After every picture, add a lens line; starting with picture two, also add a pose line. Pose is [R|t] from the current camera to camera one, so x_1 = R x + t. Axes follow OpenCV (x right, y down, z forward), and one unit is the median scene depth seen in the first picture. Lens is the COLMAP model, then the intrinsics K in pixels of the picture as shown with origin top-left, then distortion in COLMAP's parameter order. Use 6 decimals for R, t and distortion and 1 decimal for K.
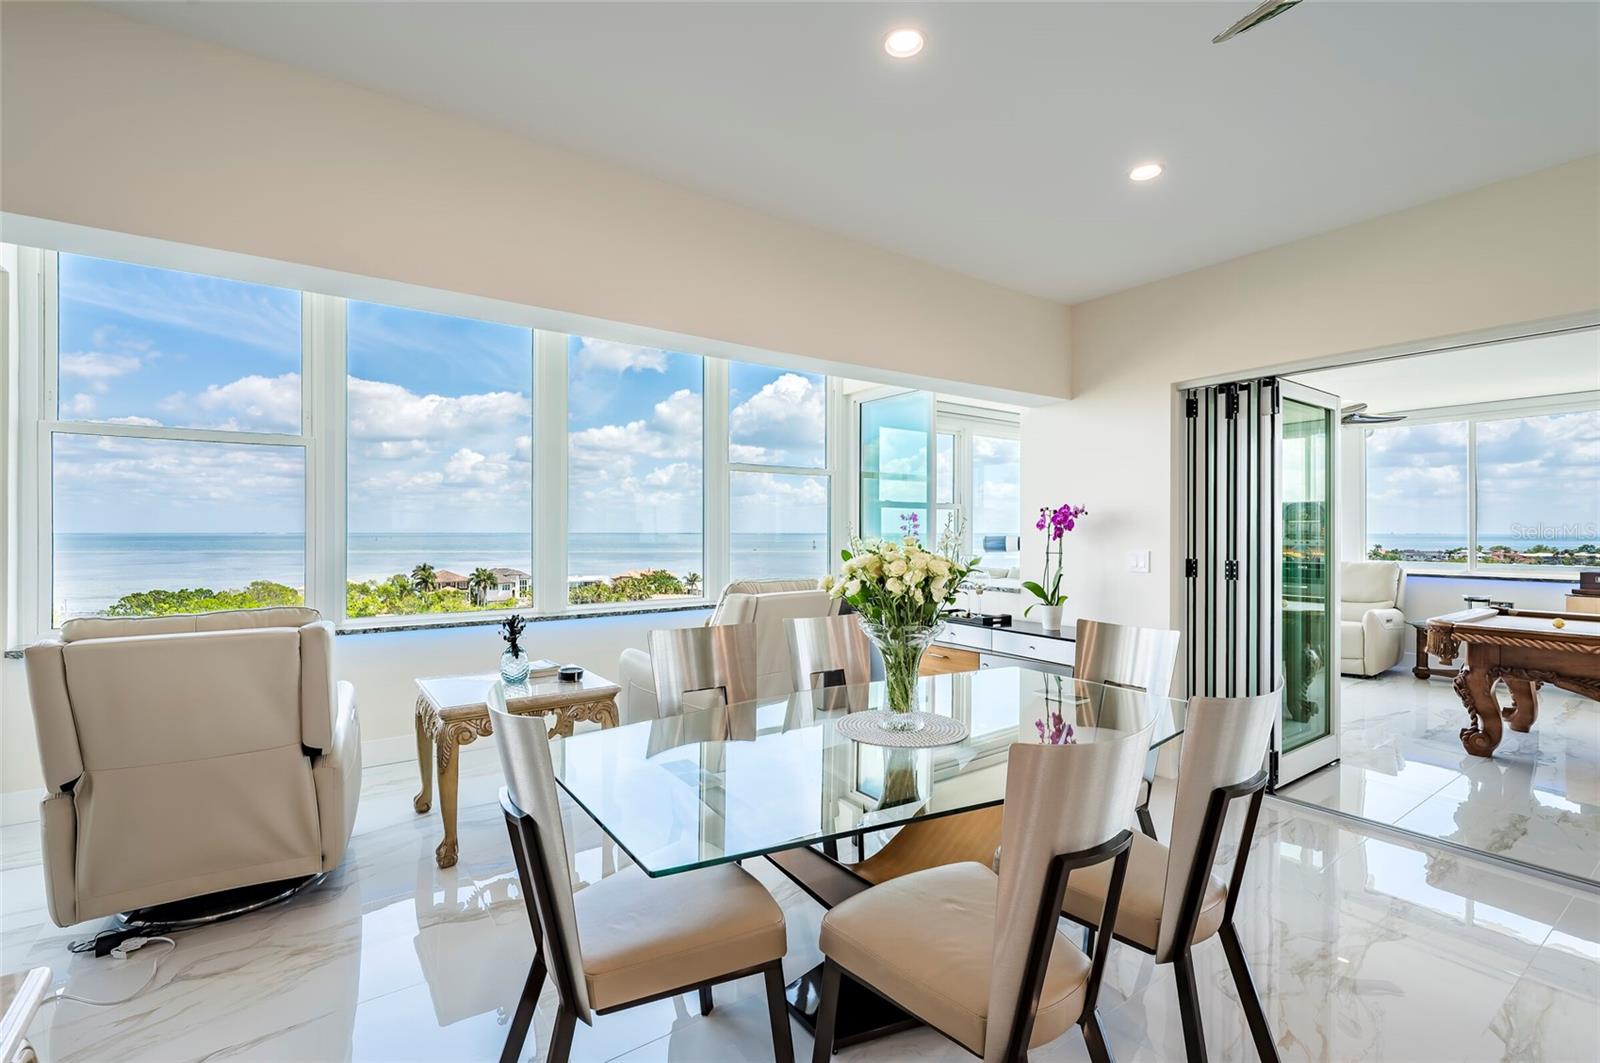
lens RADIAL K [[719.2, 0, 800.0], [0, 719.2, 531.5], [0, 0, 1]] dist [-0.000022, -0.000318]
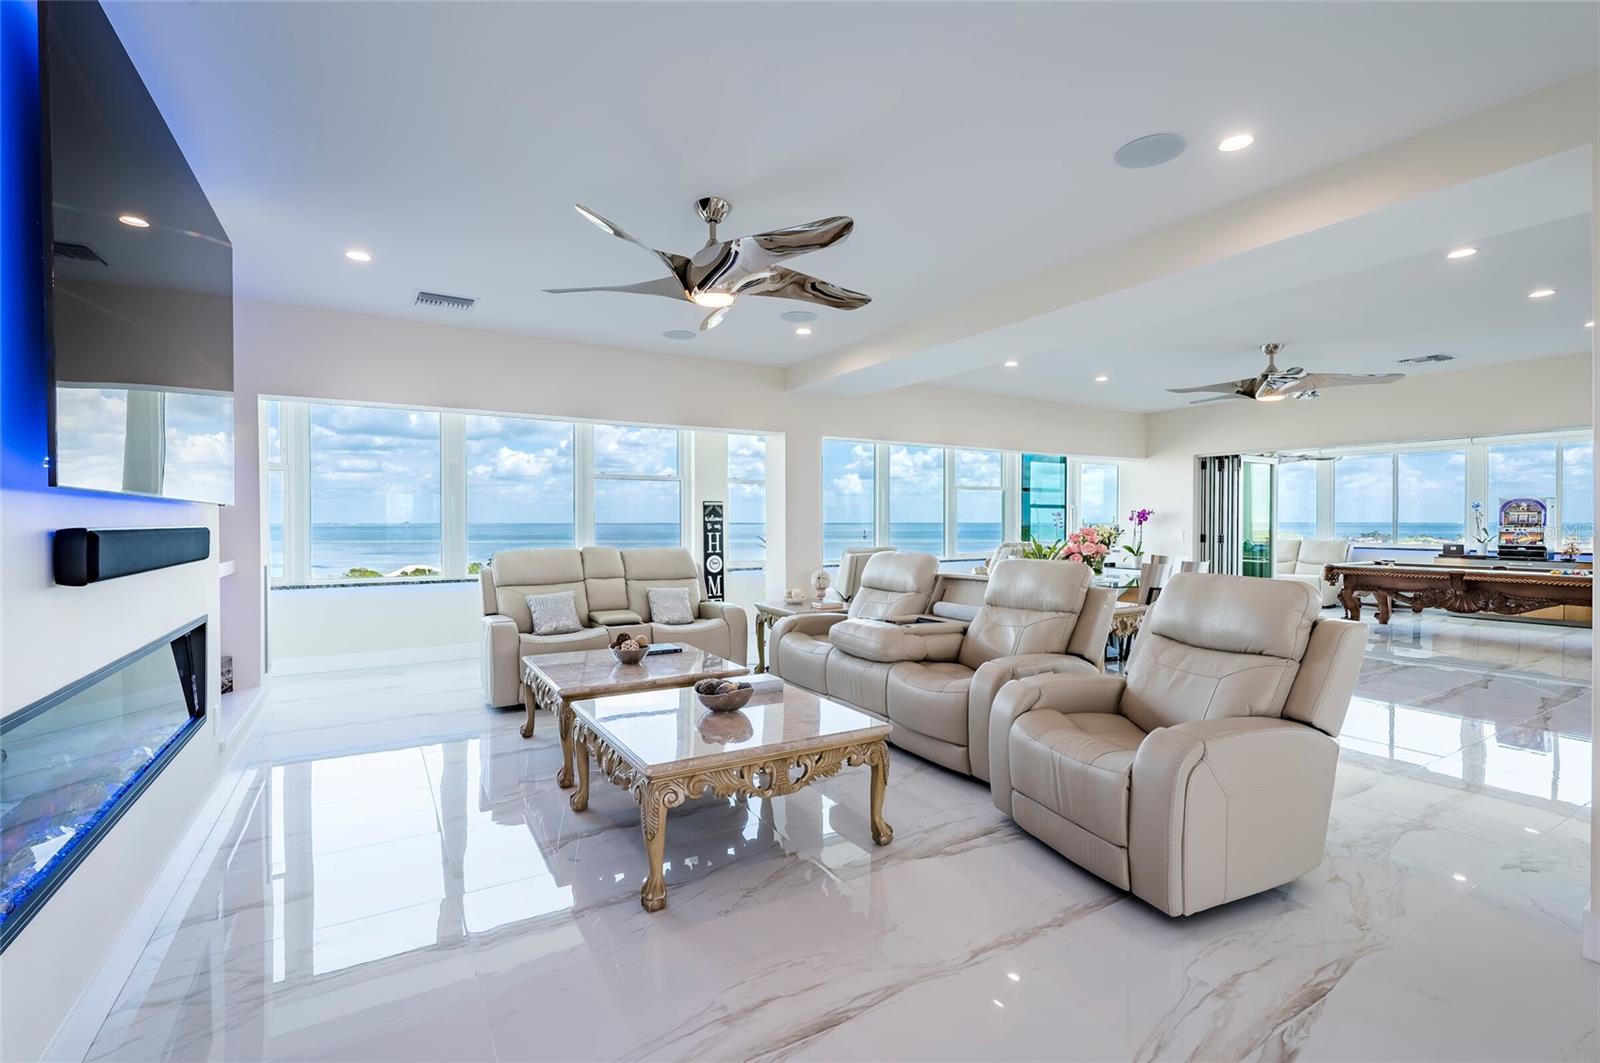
lens RADIAL K [[703.3, 0, 808.5], [0, 703.3, 531.7], [0, 0, 1]] dist [0.000986, -0.000237]
pose [[0.997561, -0.001170, -0.069783, -0.494618], [0.002134, 0.999903, 0.013739, -0.001251], [0.069761, -0.013854, 0.997468, -1.194581]]
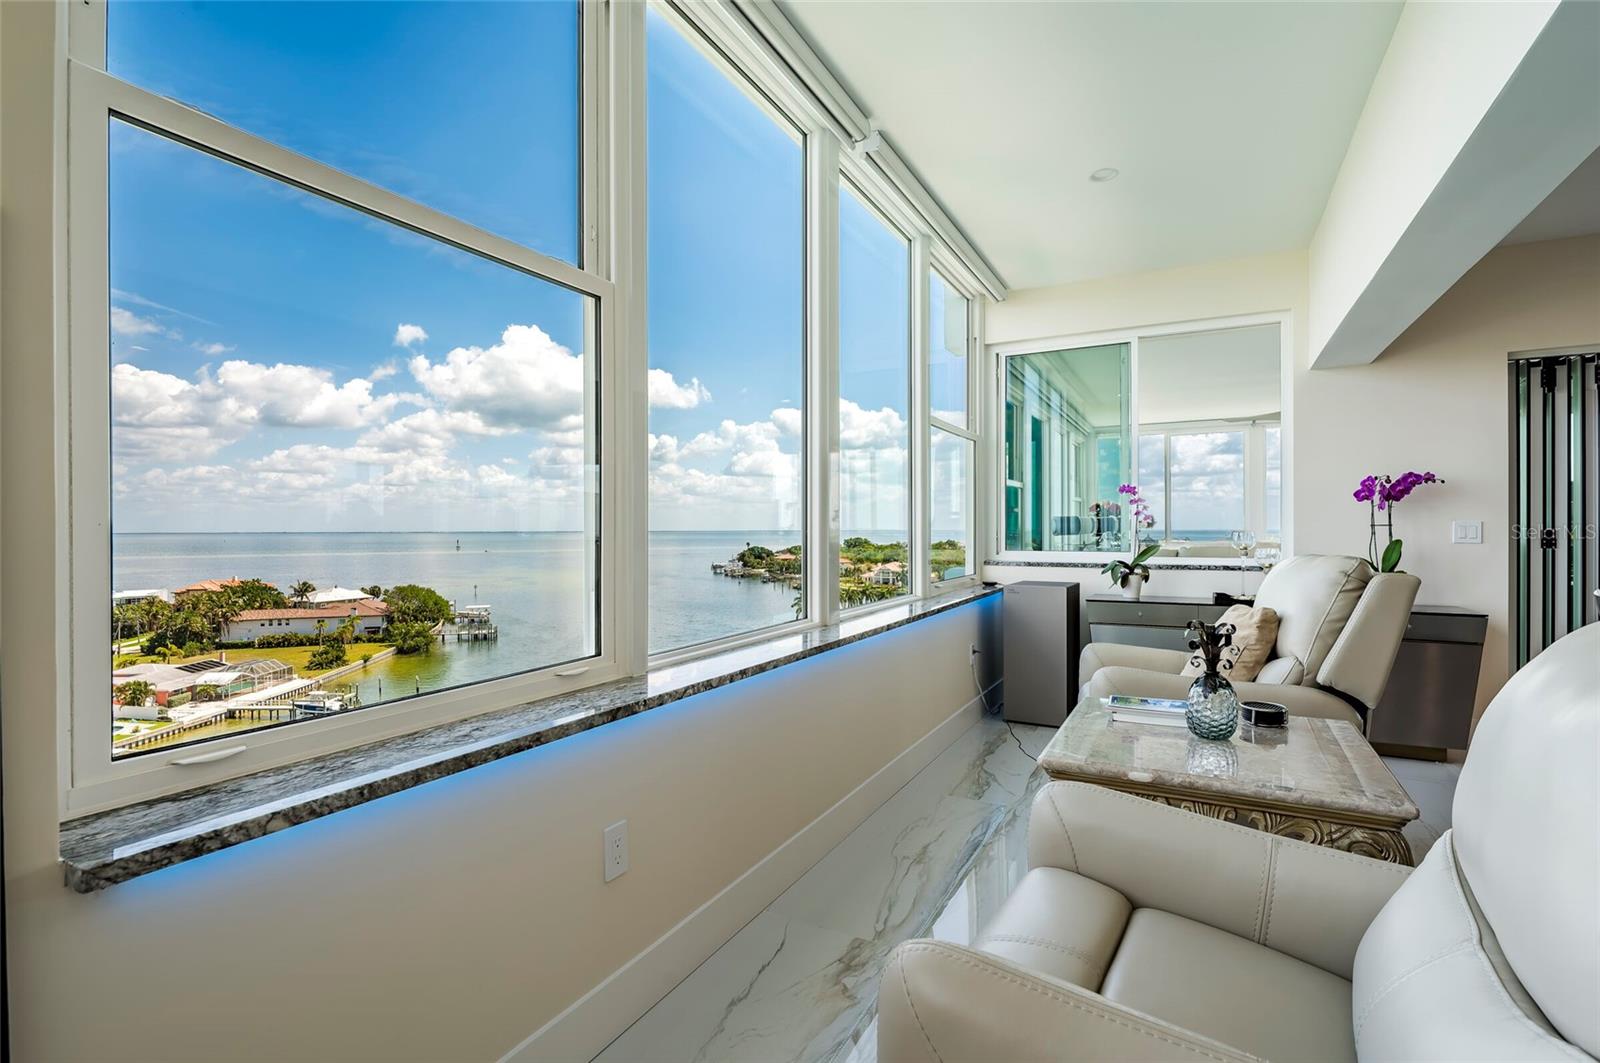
lens RADIAL K [[723.7, 0, 796.7], [0, 723.7, 531.9], [0, 0, 1]] dist [-0.000634, -0.000375]
pose [[0.883311, -0.003418, 0.468774, -0.788837], [0.002562, 0.999994, 0.002465, 0.036074], [-0.468780, -0.000976, 0.883314, 0.550871]]
